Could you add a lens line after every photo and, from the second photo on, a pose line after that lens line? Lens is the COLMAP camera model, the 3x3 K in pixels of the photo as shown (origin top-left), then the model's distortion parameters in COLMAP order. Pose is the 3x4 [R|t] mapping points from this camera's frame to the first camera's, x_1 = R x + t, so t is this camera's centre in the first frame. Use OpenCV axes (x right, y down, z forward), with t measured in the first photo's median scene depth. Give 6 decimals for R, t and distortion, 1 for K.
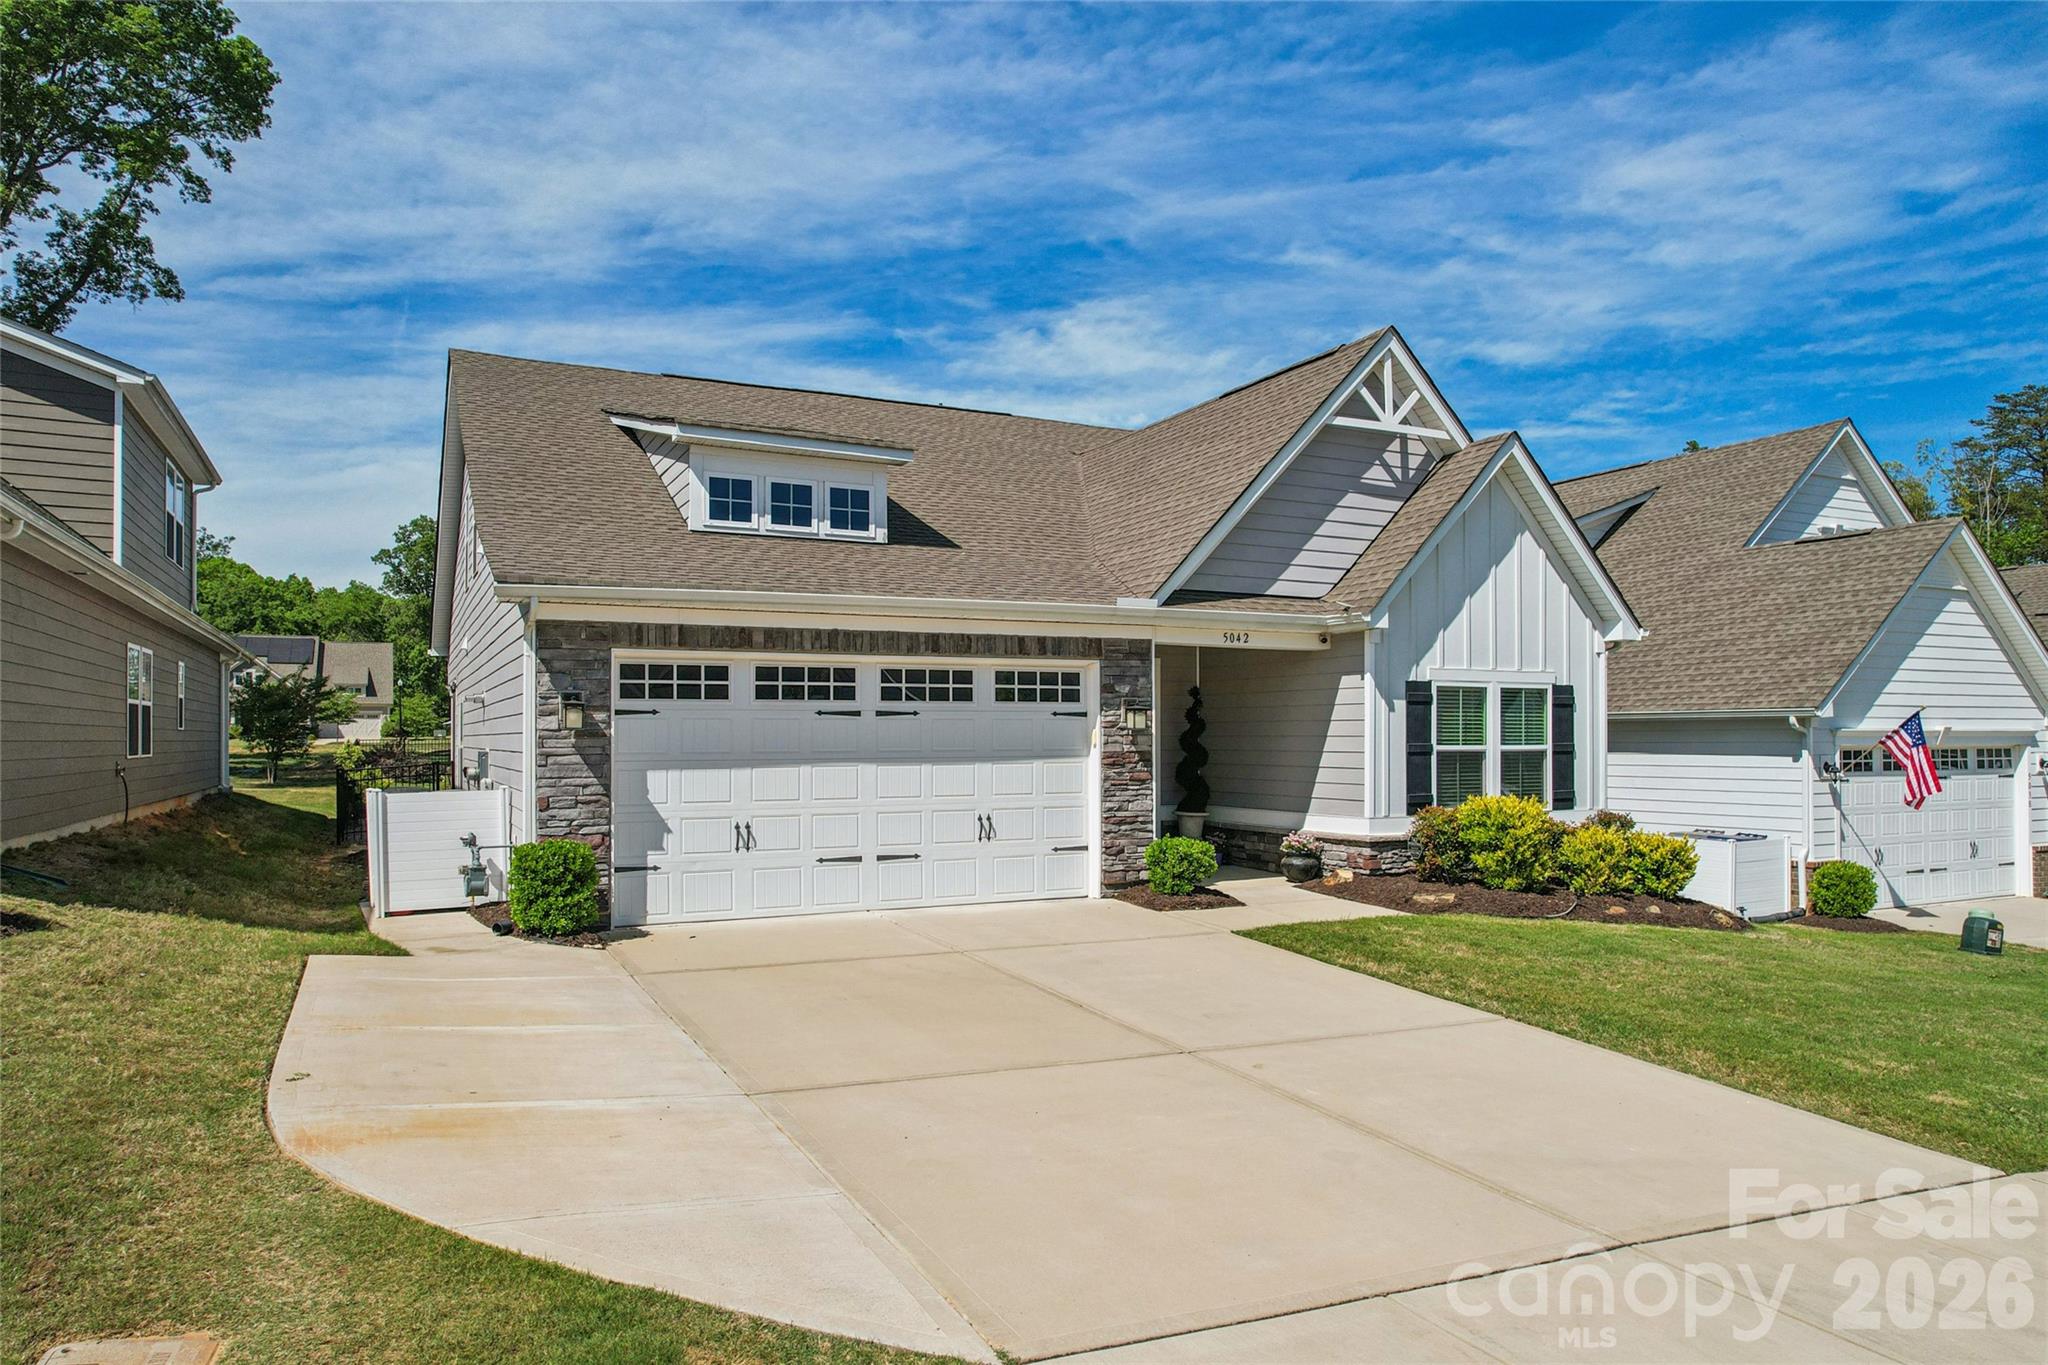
lens RADIAL K [[1320.5, 0, 1005.3], [0, 1320.5, 750.4], [0, 0, 1]] dist [-0.049982, 0.035588]
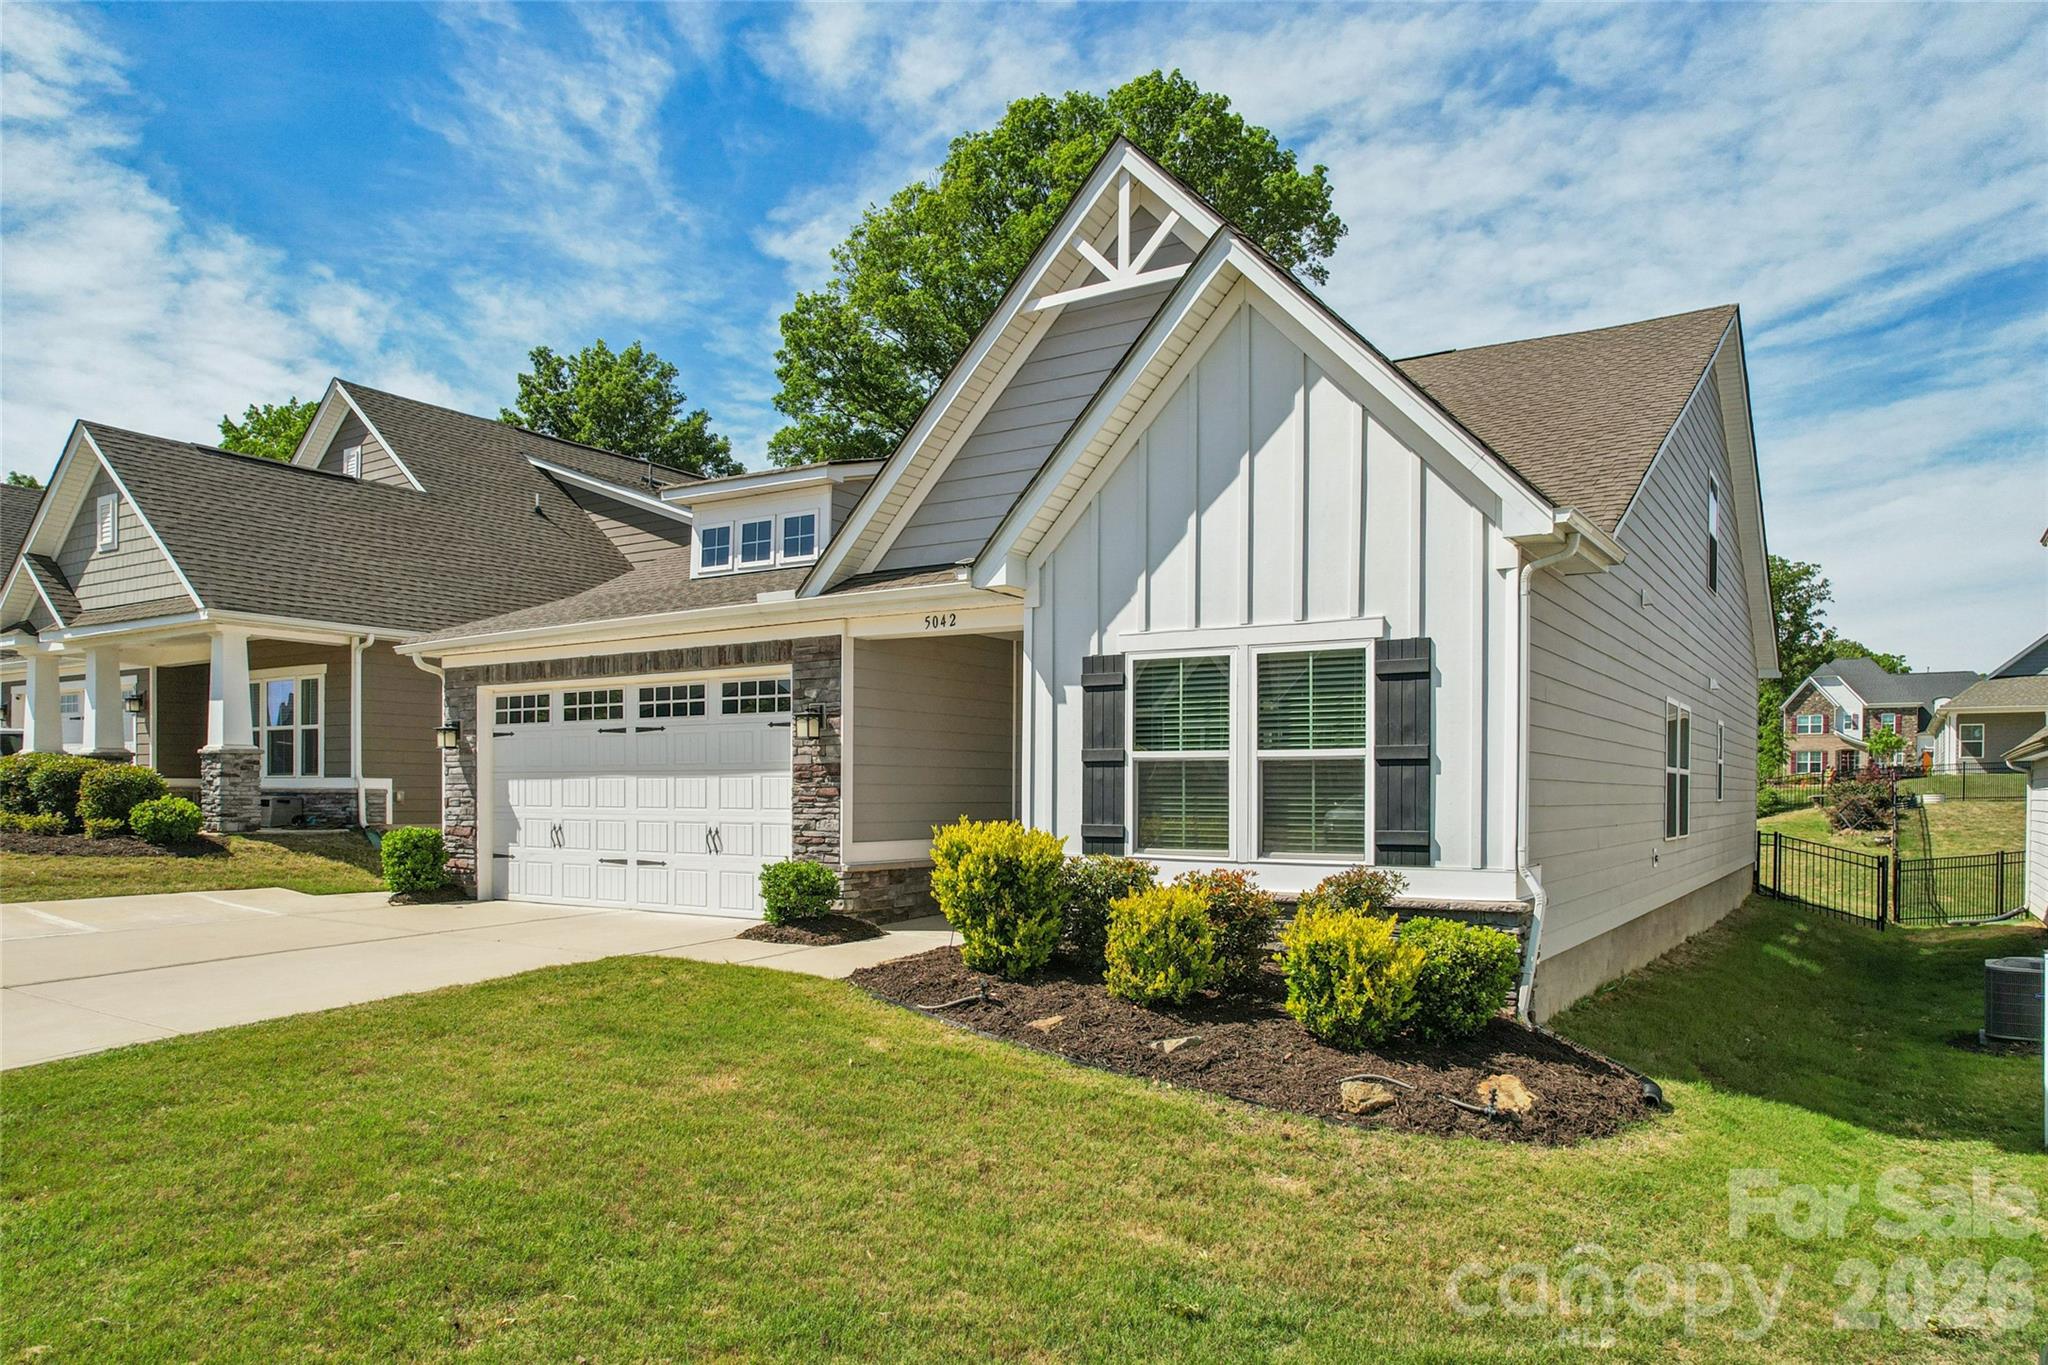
lens RADIAL K [[1320.5, 0, 1024.6], [0, 1320.5, 827.5], [0, 0, 1]] dist [-0.049982, 0.035588]
pose [[0.519265, 0.027963, -0.854155, 0.888190], [-0.014331, 0.999609, 0.024012, 0.019653], [0.854493, -0.000228, 0.519463, 0.628901]]
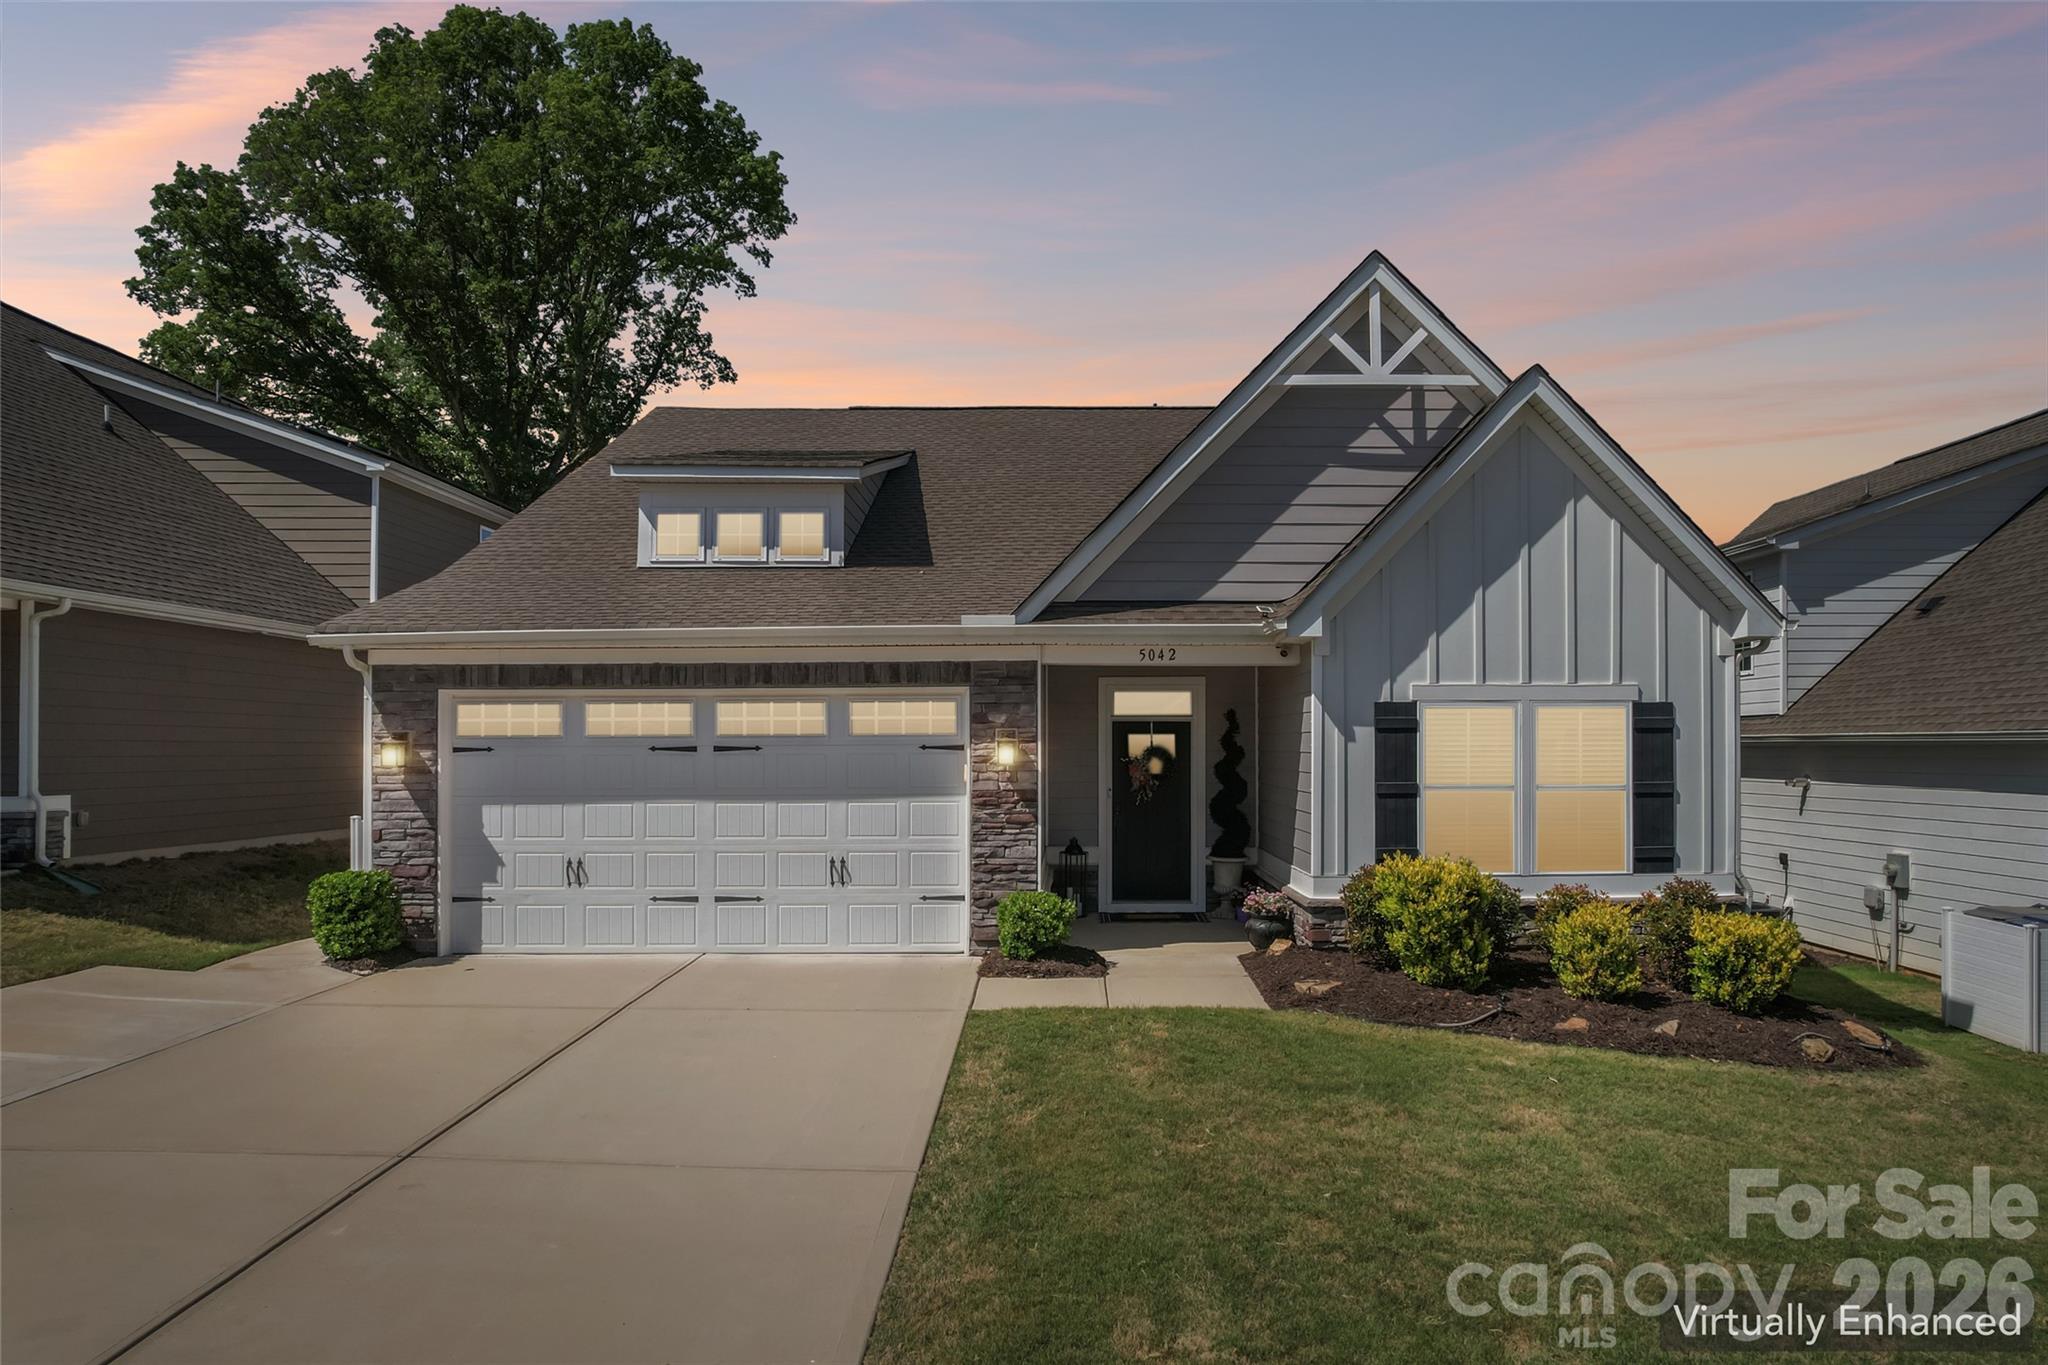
lens RADIAL K [[1320.5, 0, 1056.5], [0, 1320.5, 744.8], [0, 0, 1]] dist [-0.049982, 0.035588]
pose [[0.898460, -0.002296, -0.439049, 0.485659], [-0.003362, 0.999921, -0.012108, -0.017708], [0.439042, 0.012355, 0.898382, 0.219532]]
